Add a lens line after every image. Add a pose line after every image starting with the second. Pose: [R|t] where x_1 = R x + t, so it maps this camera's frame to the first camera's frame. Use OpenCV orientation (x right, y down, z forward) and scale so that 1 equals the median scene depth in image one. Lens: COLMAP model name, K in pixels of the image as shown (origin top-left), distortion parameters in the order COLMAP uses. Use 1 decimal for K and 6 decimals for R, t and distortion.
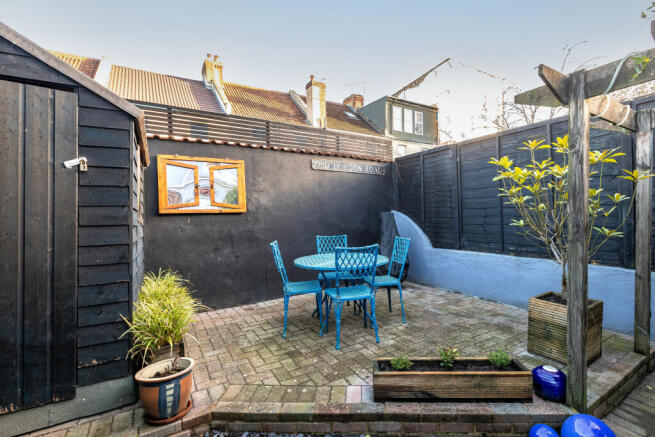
lens RADIAL K [[299.8, 0, 332.0], [0, 299.8, 218.8], [0, 0, 1]] dist [0.001916, 0.000535]
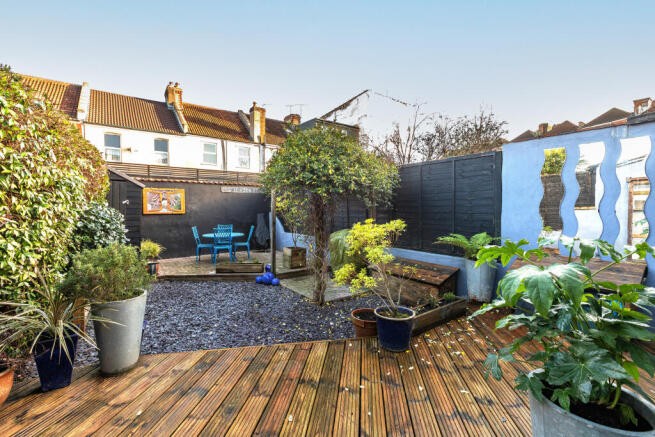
lens RADIAL K [[299.8, 0, 328.7], [0, 299.8, 215.0], [0, 0, 1]] dist [0.001916, 0.000535]
pose [[0.995206, 0.020521, 0.095621, 0.141950], [-0.021673, 0.999704, 0.011025, -0.015326], [-0.095366, -0.013045, 0.995357, -0.328308]]
